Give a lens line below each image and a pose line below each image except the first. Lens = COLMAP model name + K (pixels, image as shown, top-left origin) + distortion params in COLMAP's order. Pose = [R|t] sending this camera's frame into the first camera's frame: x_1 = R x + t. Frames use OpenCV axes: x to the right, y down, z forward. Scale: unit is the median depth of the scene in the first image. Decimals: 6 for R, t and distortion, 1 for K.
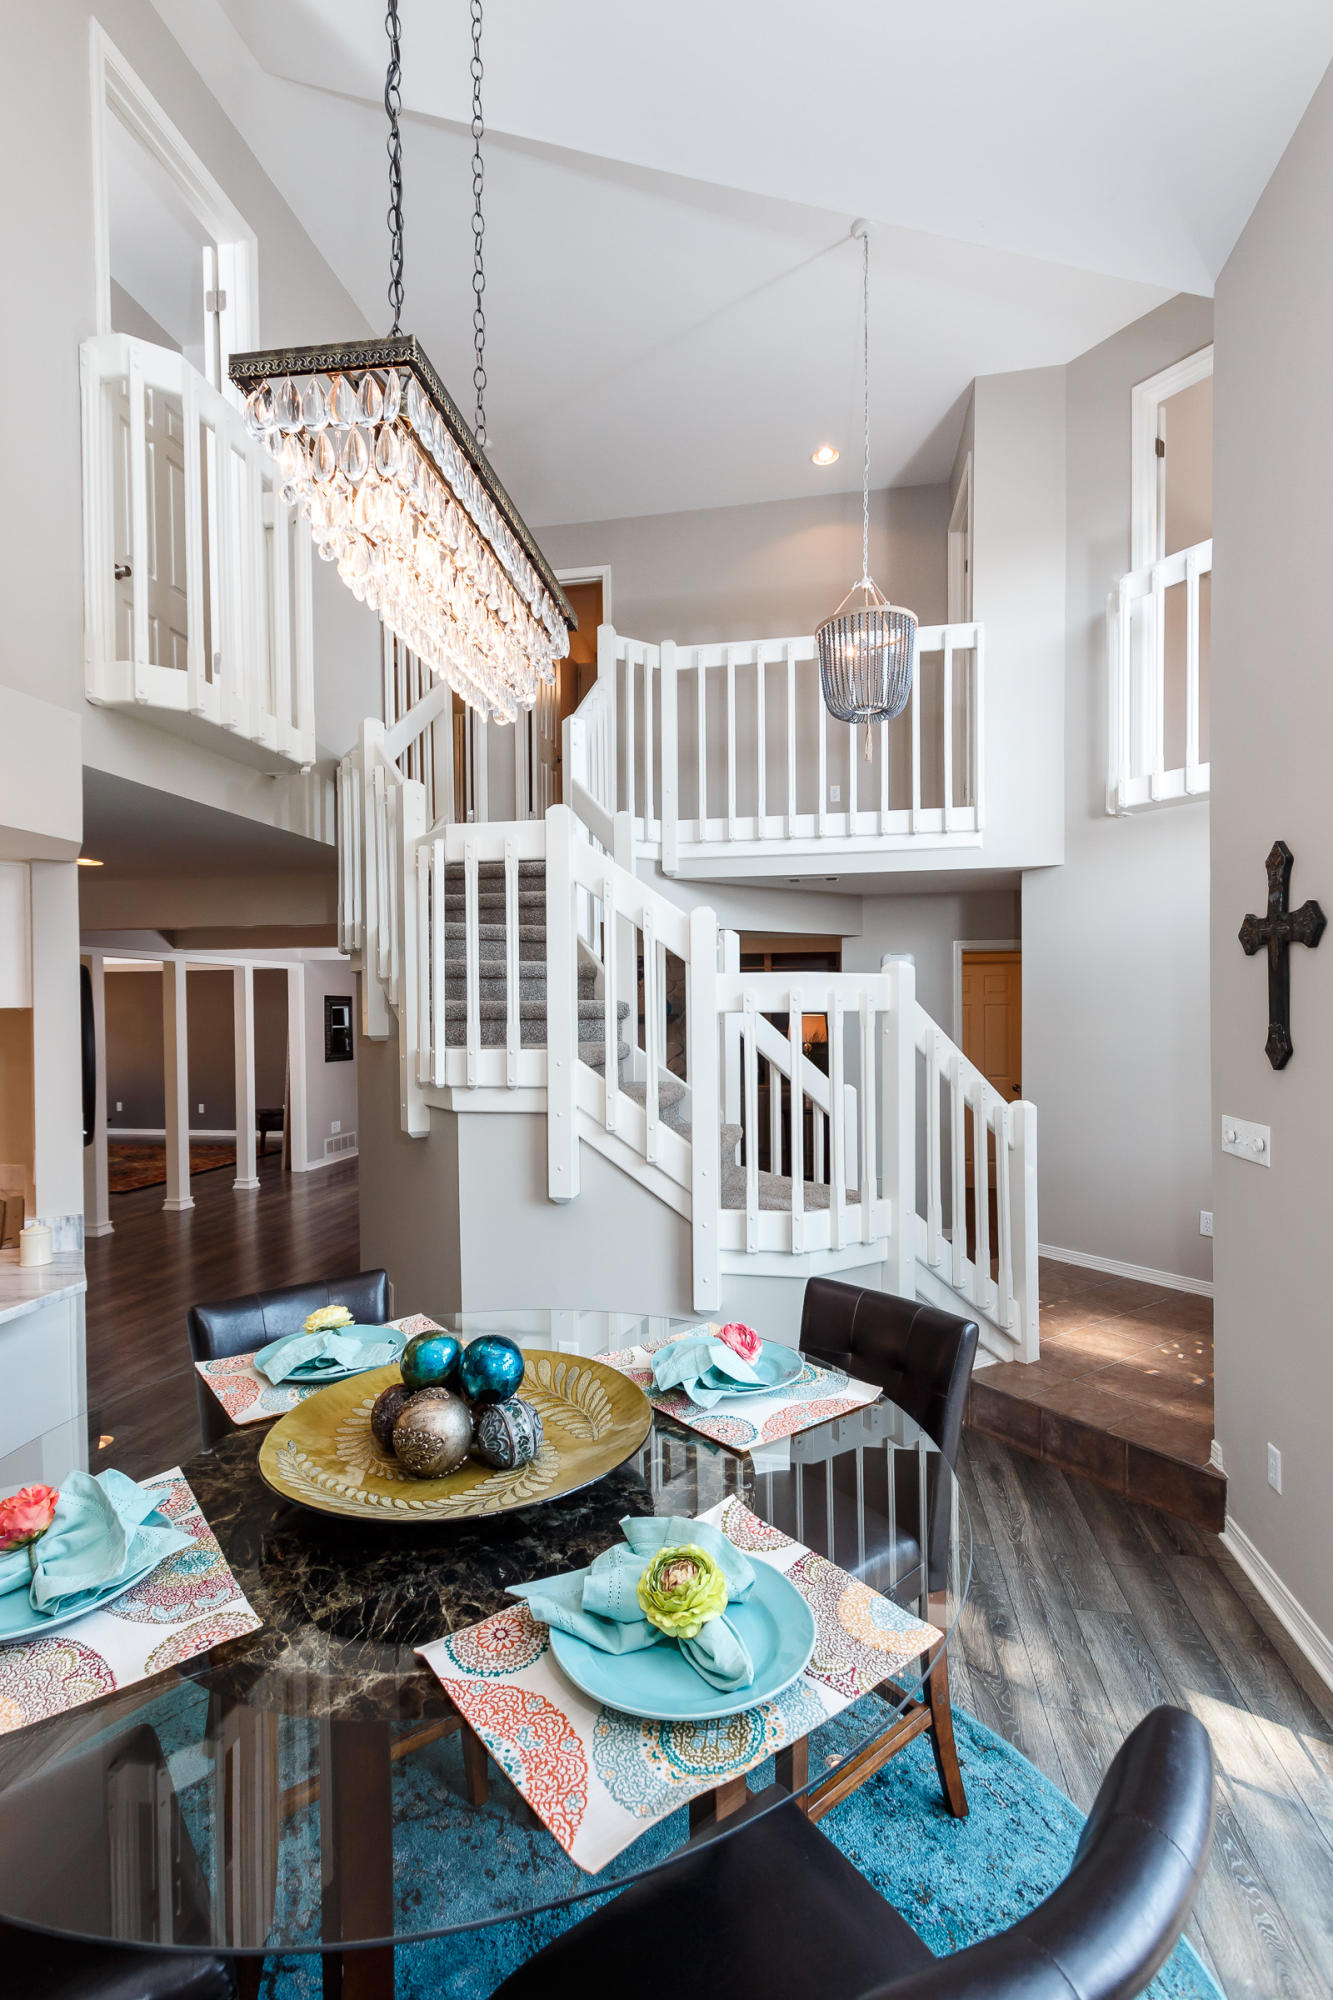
lens RADIAL K [[894.5, 0, 670.4], [0, 894.5, 1015.2], [0, 0, 1]] dist [0.010096, -0.004535]
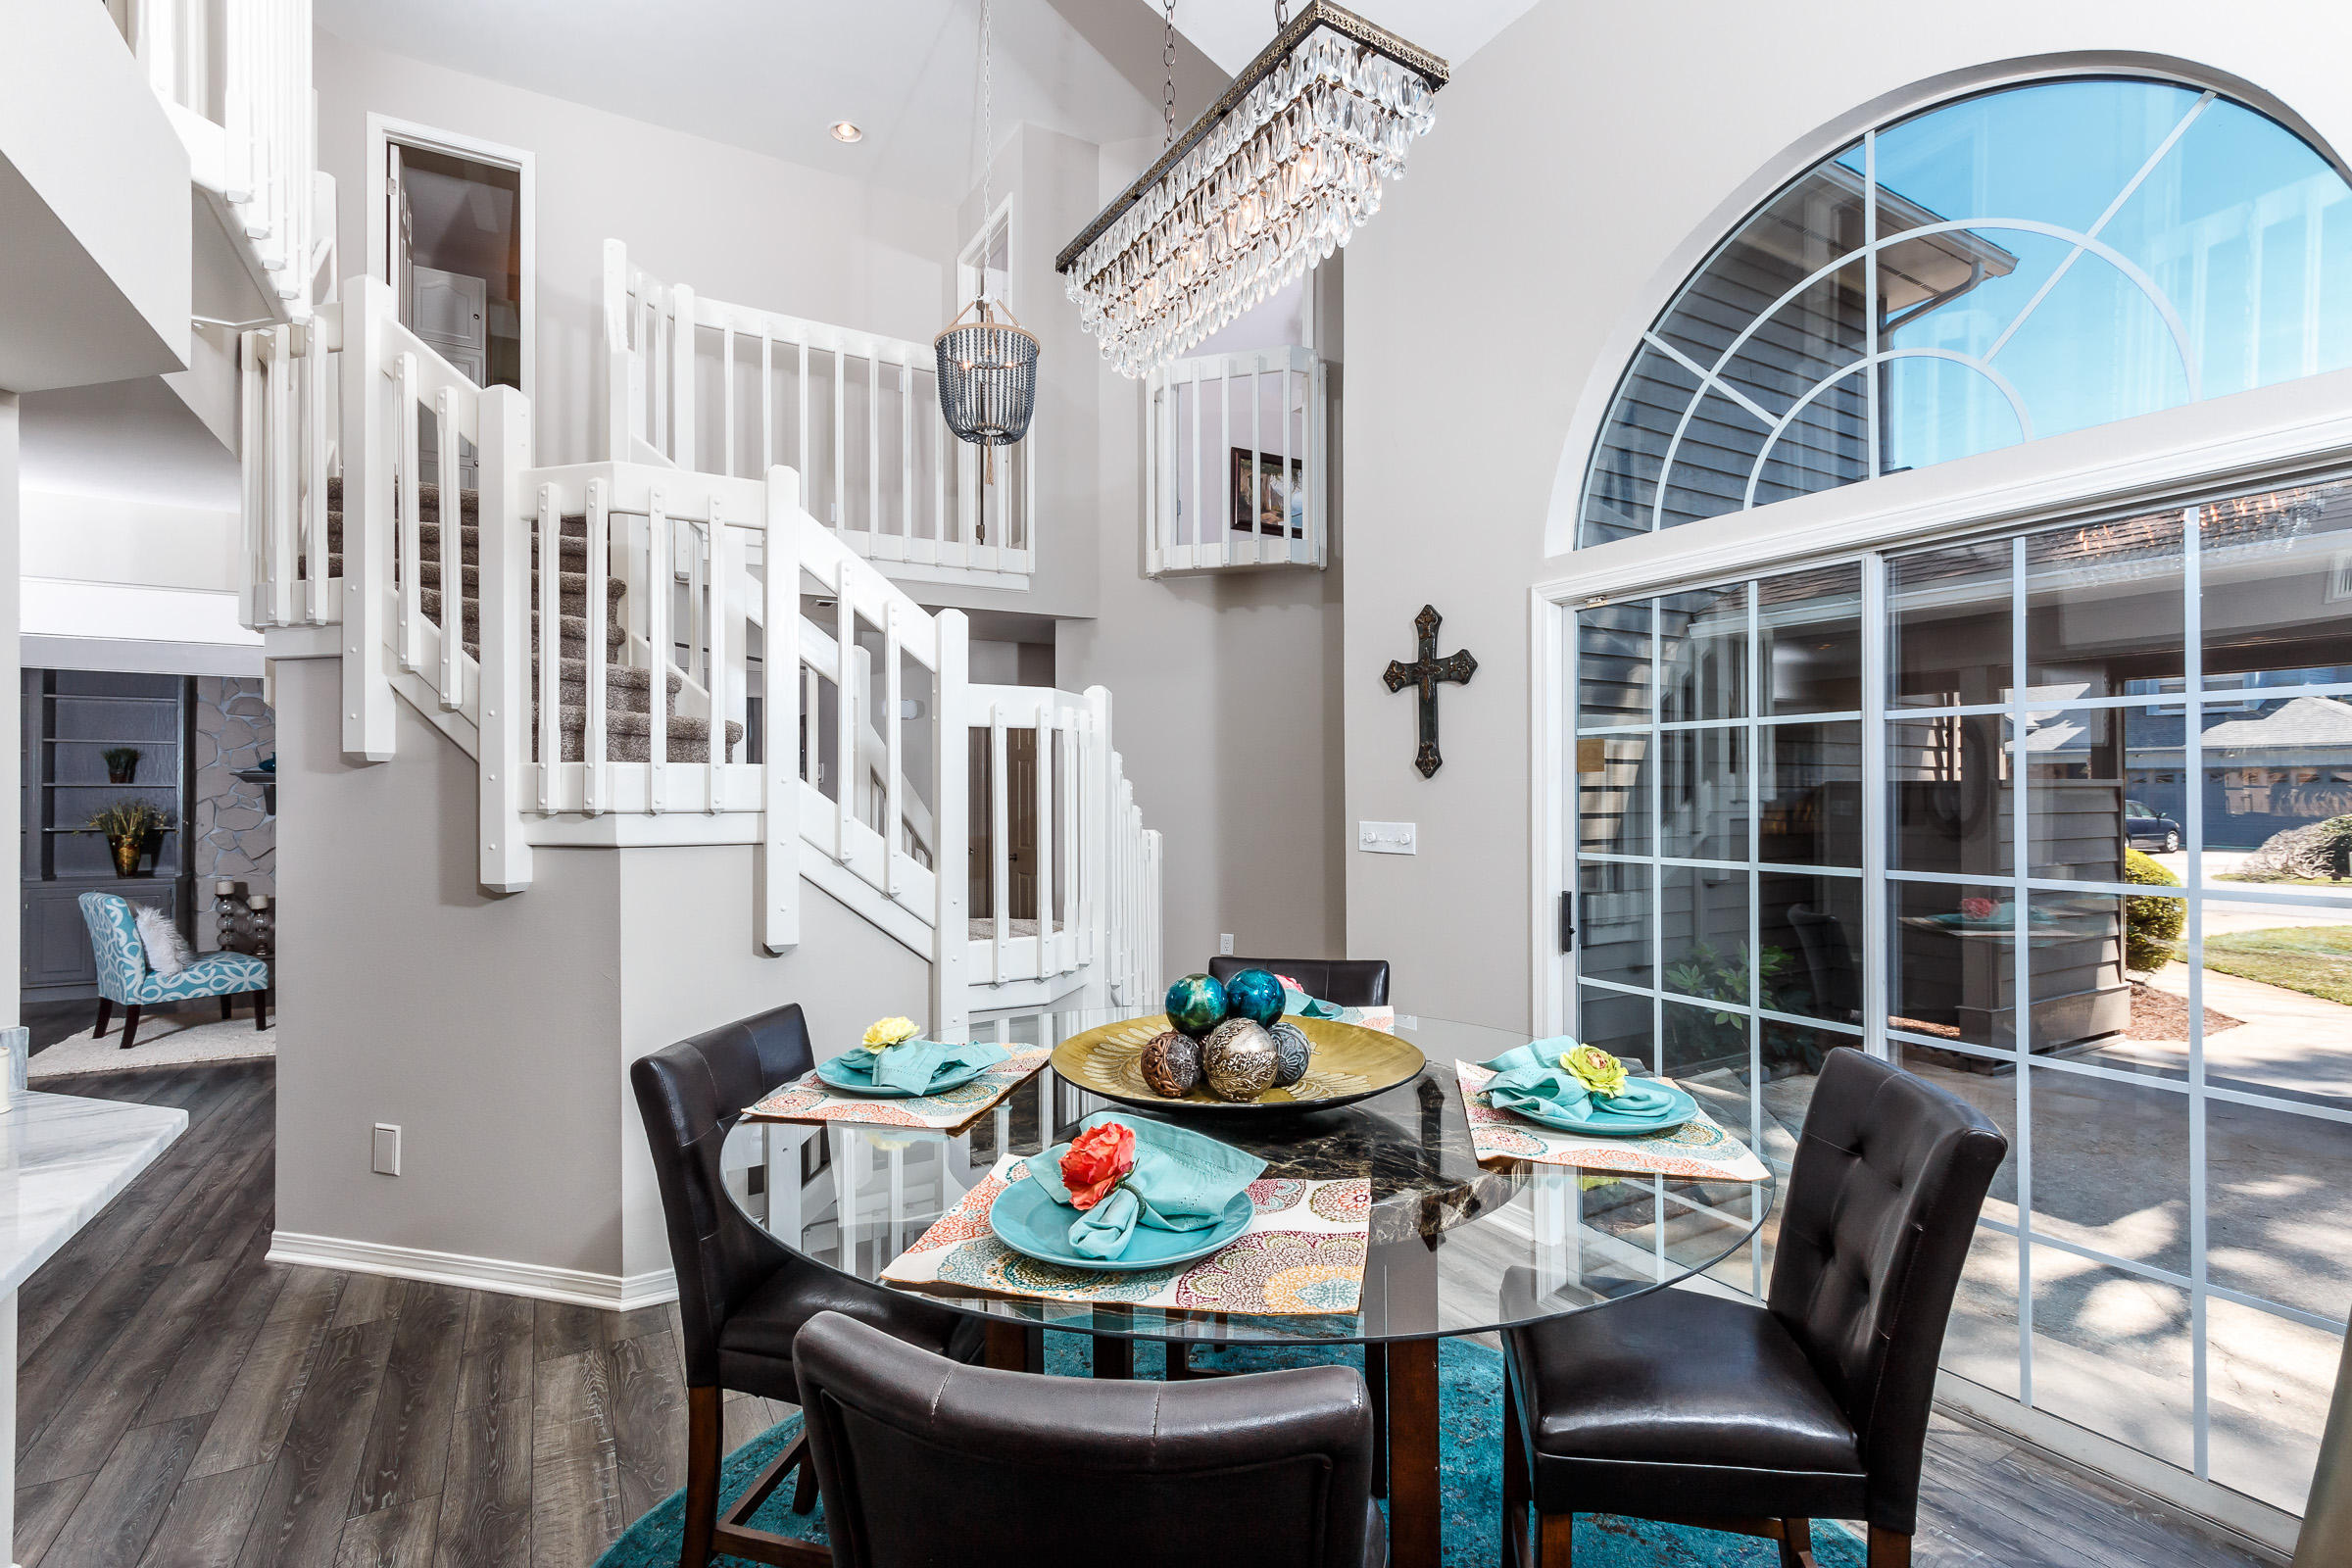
lens RADIAL K [[1052.0, 0, 1126.2], [0, 1052.0, 772.4], [0, 0, 1]] dist [0.010096, -0.004535]
pose [[0.781512, 0.015189, 0.623706, -0.486606], [0.000712, 0.999681, -0.025237, 0.070514], [-0.623890, 0.020167, 0.781252, 0.051868]]
